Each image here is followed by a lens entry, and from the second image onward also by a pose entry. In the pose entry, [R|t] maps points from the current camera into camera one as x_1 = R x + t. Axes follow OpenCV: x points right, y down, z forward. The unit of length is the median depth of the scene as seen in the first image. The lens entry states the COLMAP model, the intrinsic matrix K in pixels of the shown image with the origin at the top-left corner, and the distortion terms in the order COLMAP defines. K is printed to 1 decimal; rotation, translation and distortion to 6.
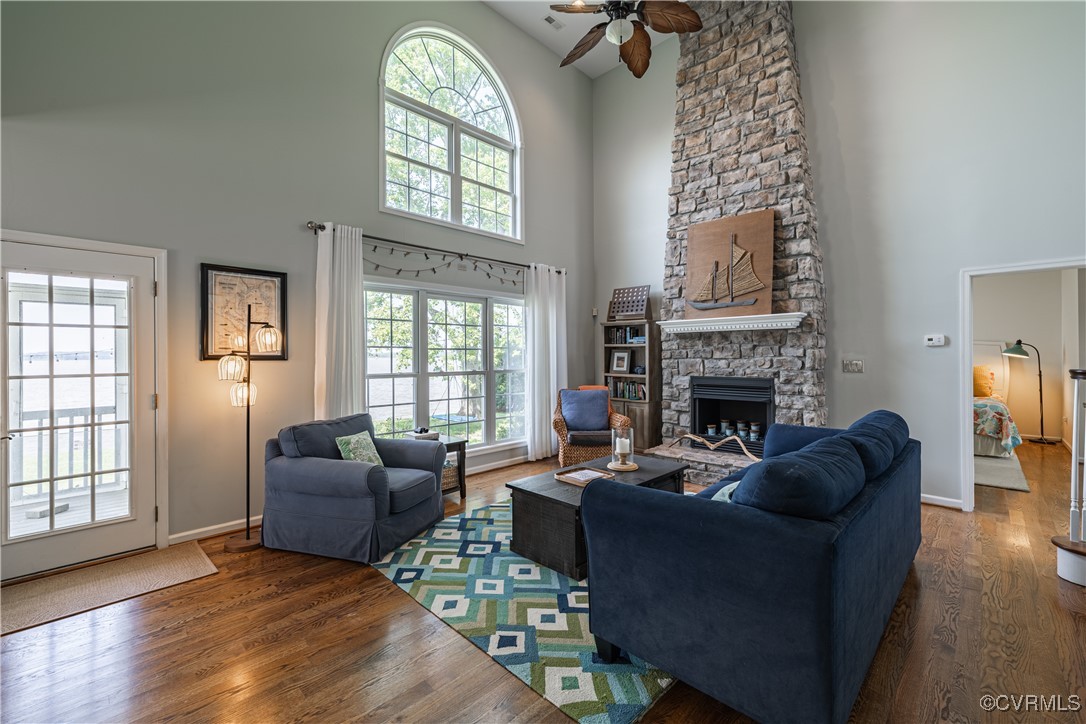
lens RADIAL K [[457.5, 0, 544.5], [0, 457.5, 354.6], [0, 0, 1]] dist [0.000438, 0.000017]
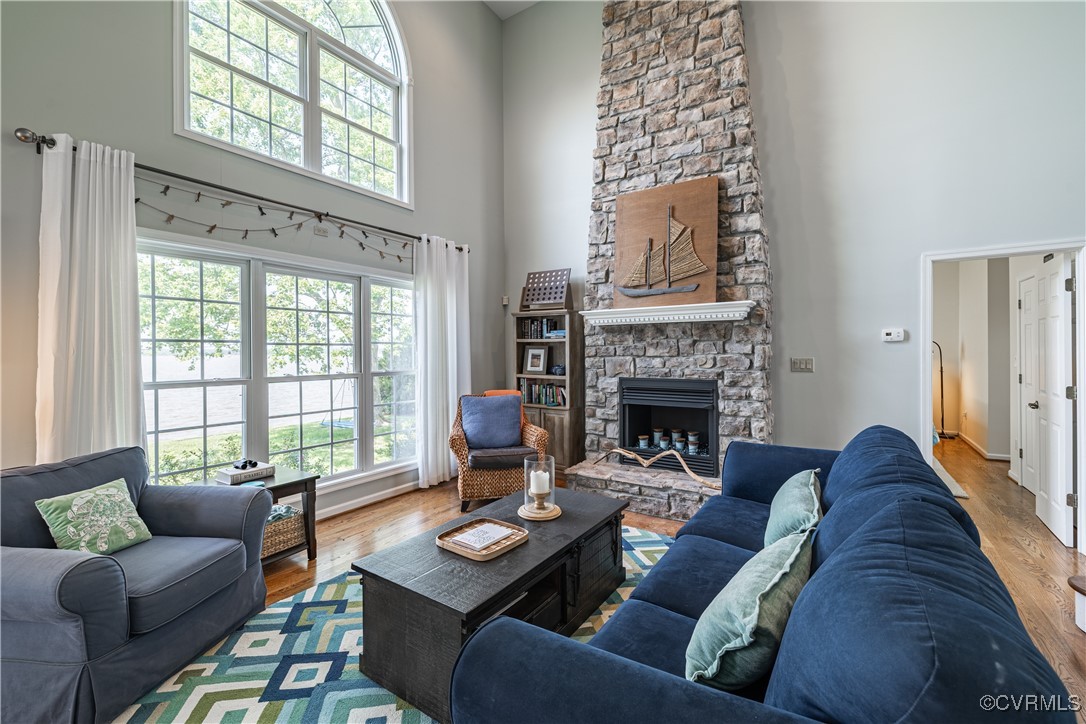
lens RADIAL K [[457.5, 0, 541.2], [0, 457.5, 351.4], [0, 0, 1]] dist [0.000438, 0.000017]
pose [[0.984215, -0.000780, 0.176976, 0.037493], [0.000717, 1.000000, 0.000419, -0.000877], [-0.176976, -0.000285, 0.984215, 0.234835]]
